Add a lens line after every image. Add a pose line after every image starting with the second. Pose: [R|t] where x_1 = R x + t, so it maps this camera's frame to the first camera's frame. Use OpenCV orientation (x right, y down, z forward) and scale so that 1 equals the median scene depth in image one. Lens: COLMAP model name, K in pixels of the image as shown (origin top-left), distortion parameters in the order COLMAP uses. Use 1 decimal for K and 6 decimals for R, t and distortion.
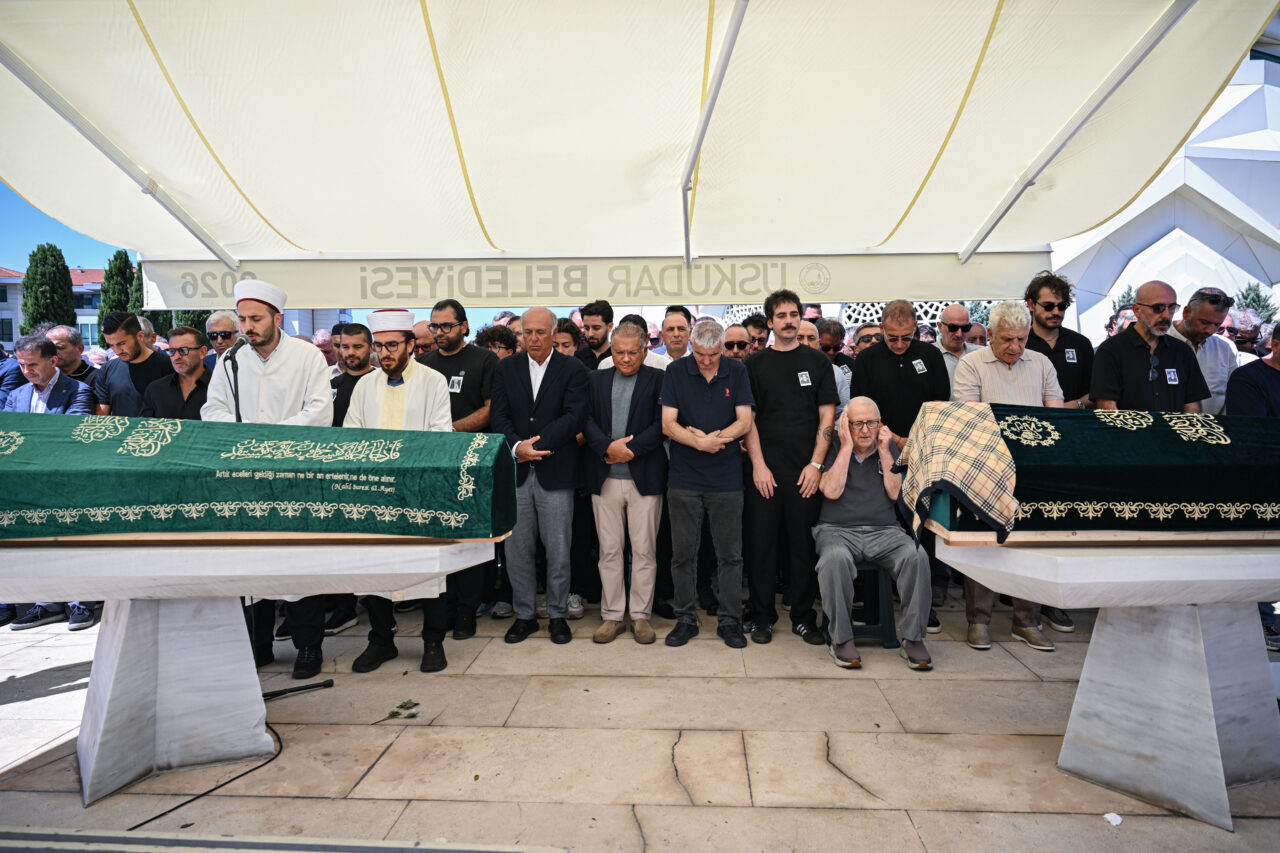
lens RADIAL K [[863.4, 0, 640.0], [0, 863.4, 426.5], [0, 0, 1]] dist [0.010717, -0.006750]
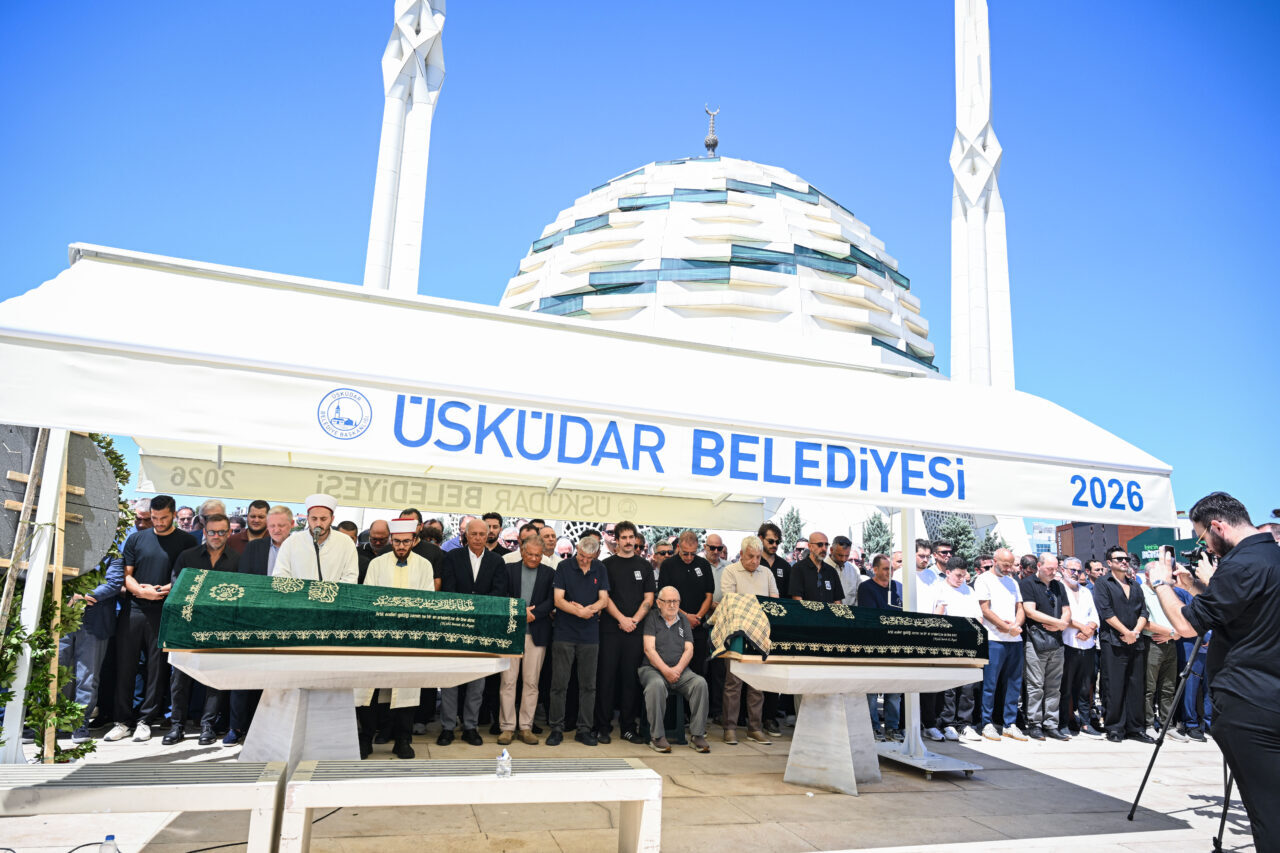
lens RADIAL K [[863.4, 0, 640.0], [0, 863.4, 426.5], [0, 0, 1]] dist [0.010717, -0.006750]
pose [[0.938982, 0.111662, 0.325337, -0.411162], [-0.040110, 0.974934, -0.218851, 0.031540], [-0.341619, 0.192448, 0.919924, -0.636141]]
